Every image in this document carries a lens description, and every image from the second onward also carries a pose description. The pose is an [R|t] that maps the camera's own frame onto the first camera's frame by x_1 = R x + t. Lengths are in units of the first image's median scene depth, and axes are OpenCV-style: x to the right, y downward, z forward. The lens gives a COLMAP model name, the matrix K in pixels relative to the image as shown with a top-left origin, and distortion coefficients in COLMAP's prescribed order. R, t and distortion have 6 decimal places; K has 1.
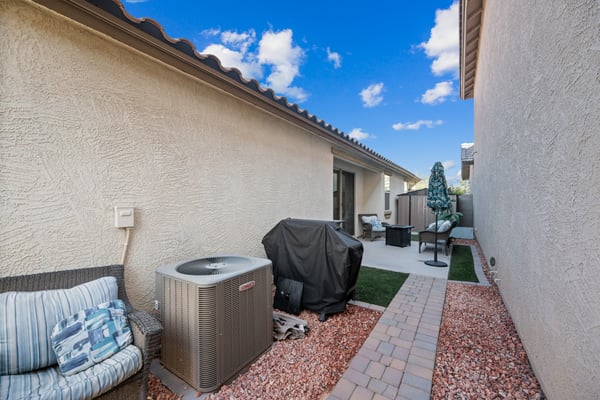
lens RADIAL K [[235.3, 0, 300.7], [0, 235.3, 199.5], [0, 0, 1]] dist [-0.000803, 0.000132]
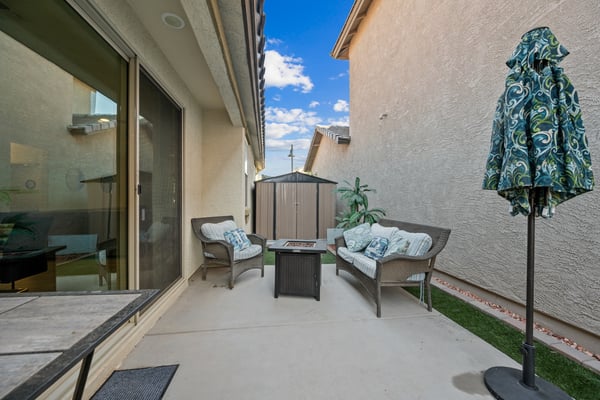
lens RADIAL K [[235.3, 0, 301.2], [0, 235.3, 199.2], [0, 0, 1]] dist [-0.000803, 0.000132]
pose [[0.742352, 0.005721, 0.669986, 0.118110], [-0.010798, 0.999936, 0.003425, 0.027079], [-0.669923, -0.009777, 0.742366, 0.593039]]
